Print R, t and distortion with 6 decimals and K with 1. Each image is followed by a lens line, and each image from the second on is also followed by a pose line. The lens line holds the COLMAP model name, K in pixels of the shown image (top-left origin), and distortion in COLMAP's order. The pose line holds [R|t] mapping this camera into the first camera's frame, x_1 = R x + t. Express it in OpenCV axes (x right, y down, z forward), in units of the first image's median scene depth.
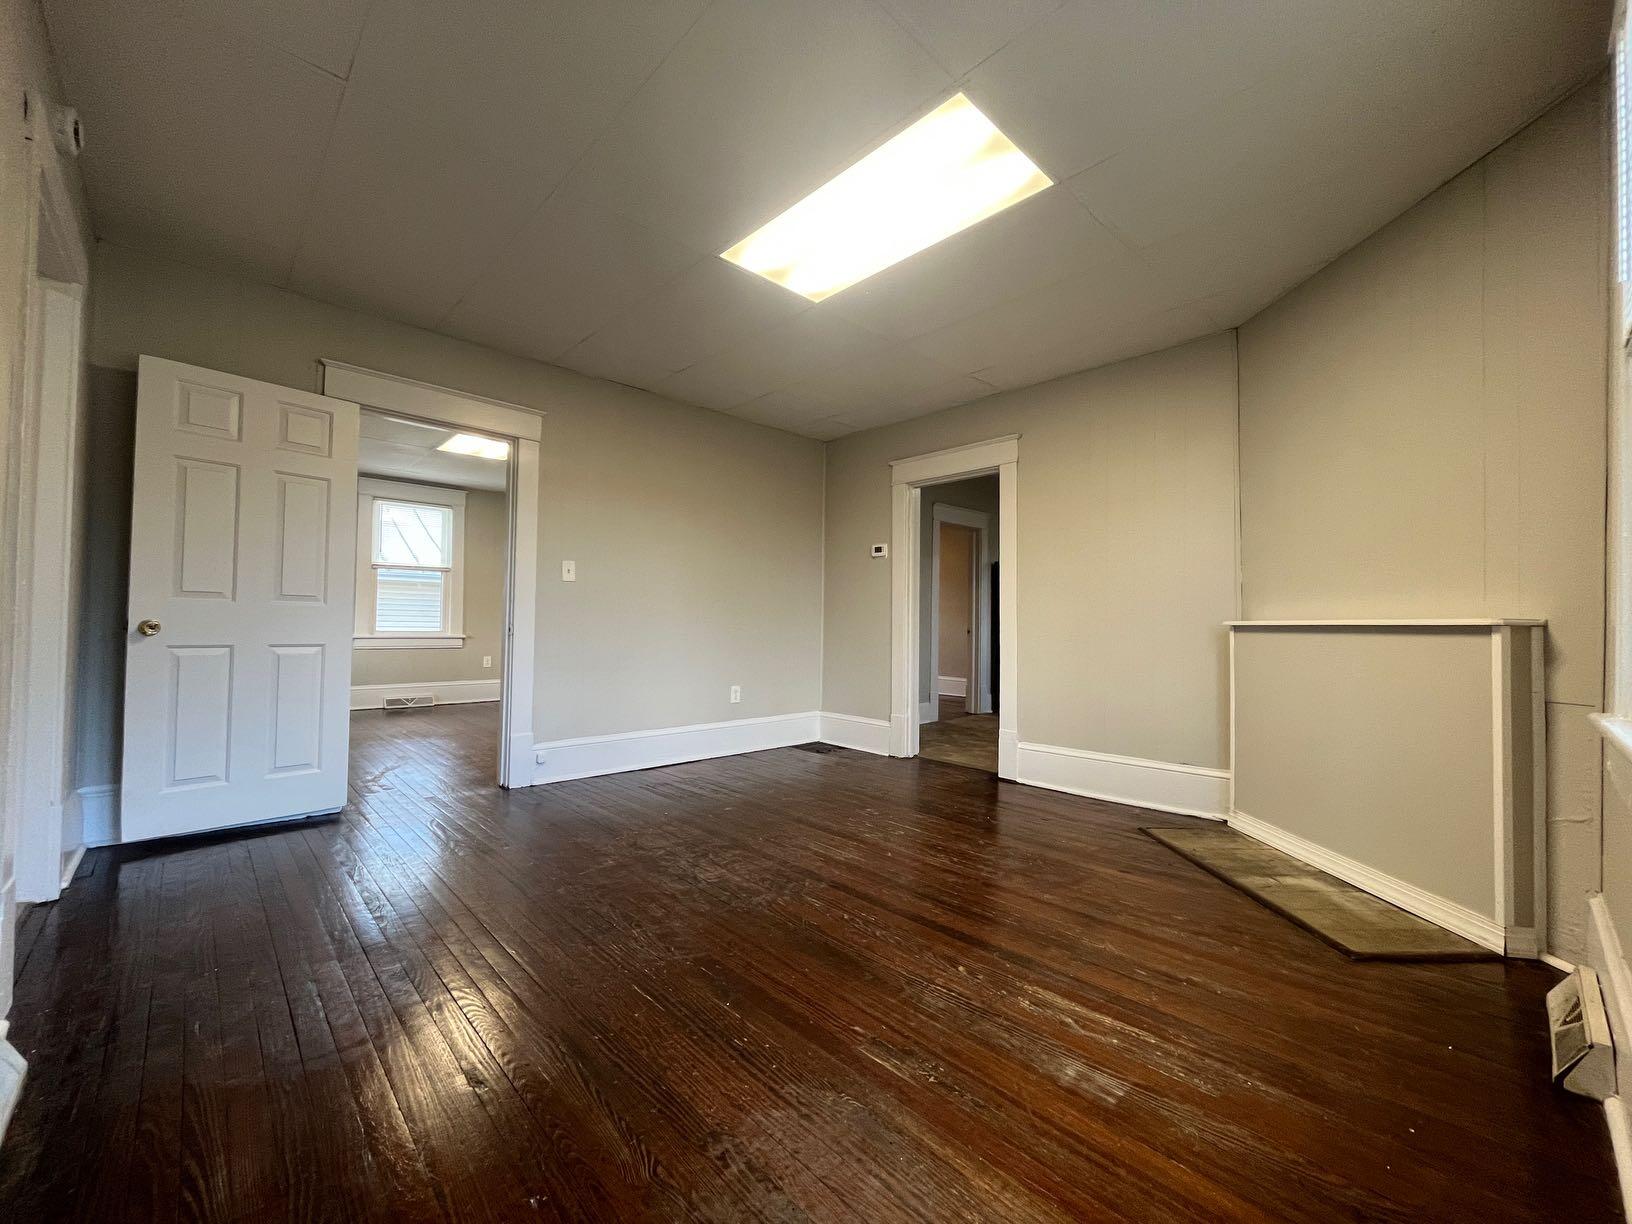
lens RADIAL K [[713.2, 0, 816.0], [0, 713.2, 612.0], [0, 0, 1]] dist [0.015587, -0.000240]
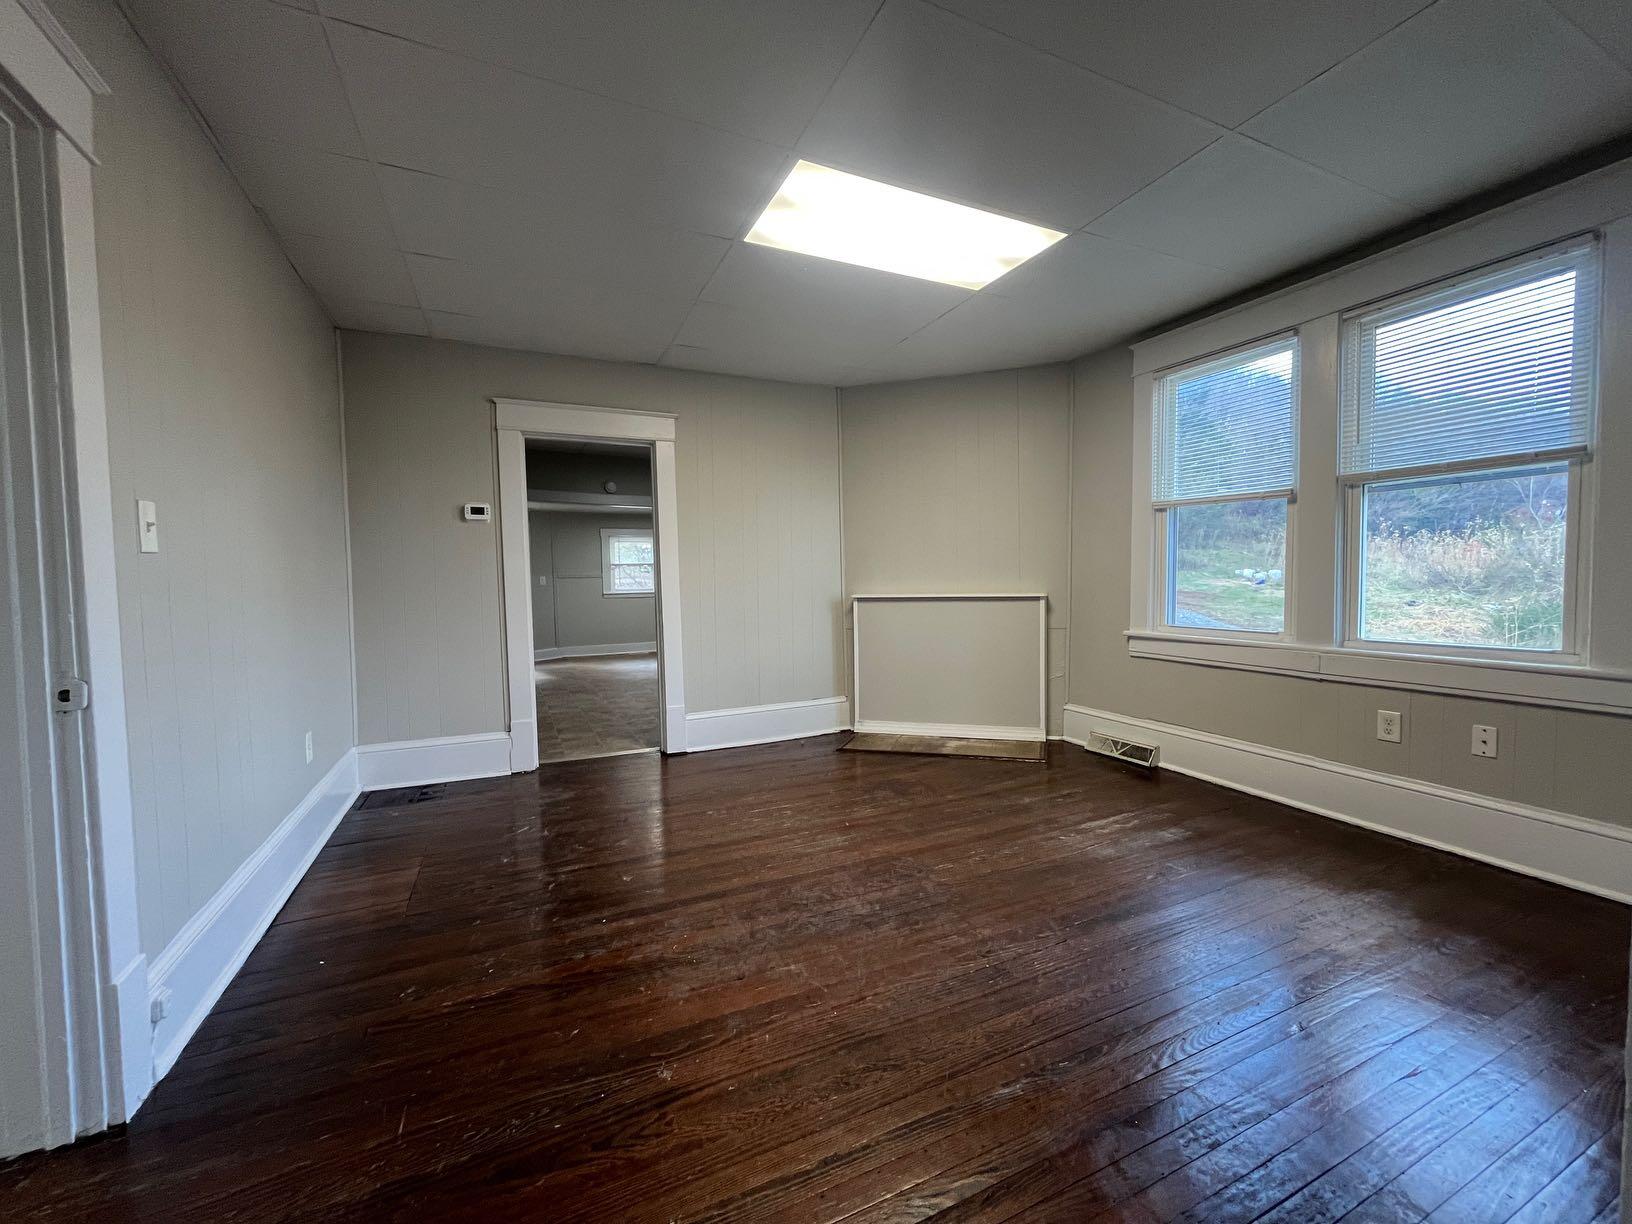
lens RADIAL K [[713.2, 0, 816.0], [0, 713.2, 612.0], [0, 0, 1]] dist [0.015587, -0.000240]
pose [[0.247636, -0.067278, 0.966514, -1.015497], [-0.002780, 0.997533, 0.070150, -0.063850], [-0.968849, -0.020058, 0.246838, 0.850823]]
